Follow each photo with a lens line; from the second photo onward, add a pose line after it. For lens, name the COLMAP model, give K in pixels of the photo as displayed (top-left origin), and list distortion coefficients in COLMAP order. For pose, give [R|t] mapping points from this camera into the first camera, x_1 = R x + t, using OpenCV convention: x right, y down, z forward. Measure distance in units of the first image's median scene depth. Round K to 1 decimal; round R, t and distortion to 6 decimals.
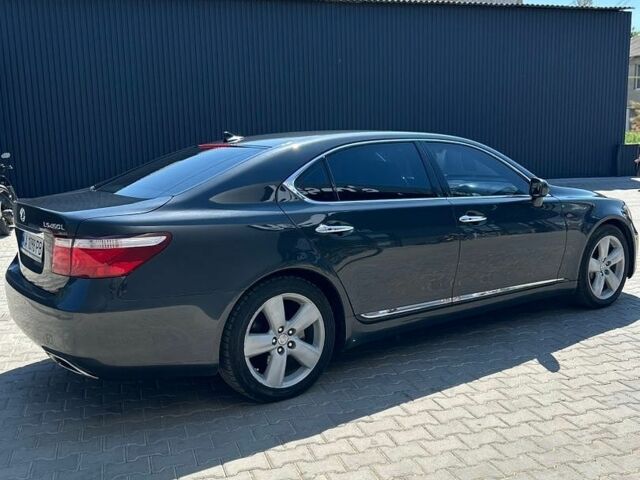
lens RADIAL K [[650.7, 0, 320.0], [0, 650.7, 240.0], [0, 0, 1]] dist [0.011675, -0.011709]
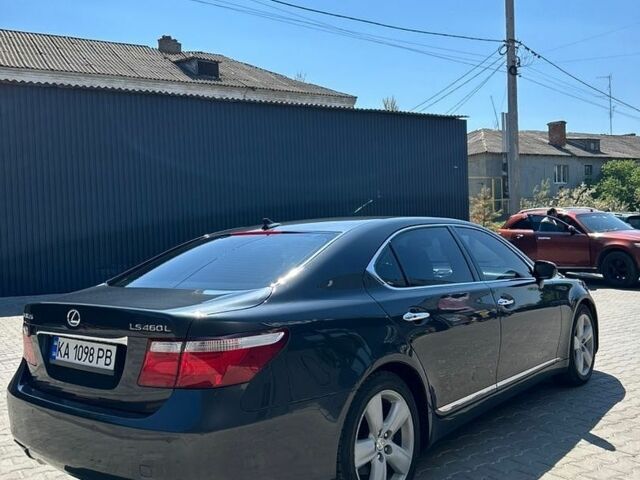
lens RADIAL K [[650.7, 0, 320.0], [0, 650.7, 240.0], [0, 0, 1]] dist [0.011675, -0.011709]
pose [[0.960944, -0.017649, 0.276179, -0.370638], [0.058698, 0.988256, -0.141082, -0.001877], [-0.270445, 0.151783, 0.950695, 0.132505]]
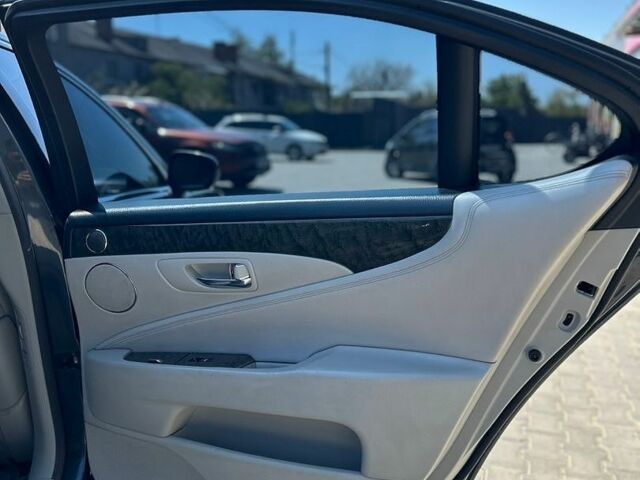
lens RADIAL K [[650.7, 0, 320.0], [0, 650.7, 240.0], [0, 0, 1]] dist [0.011675, -0.011709]
pose [[0.581636, -0.117434, 0.804928, 0.002178], [0.112809, 0.991608, 0.063154, -0.062633], [-0.805589, 0.054071, 0.590003, 0.820392]]
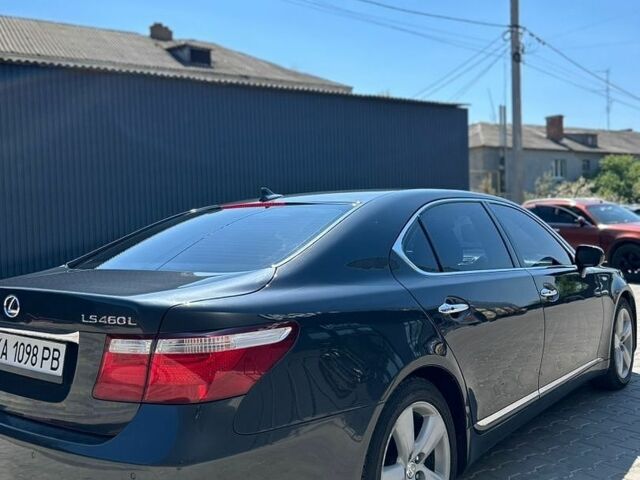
lens RADIAL K [[650.7, 0, 320.0], [0, 650.7, 240.0], [0, 0, 1]] dist [0.011675, -0.011709]
pose [[0.957708, -0.012586, 0.287468, -0.341630], [0.052923, 0.989704, -0.132983, -0.003450], [-0.282835, 0.142572, 0.948513, 0.325660]]
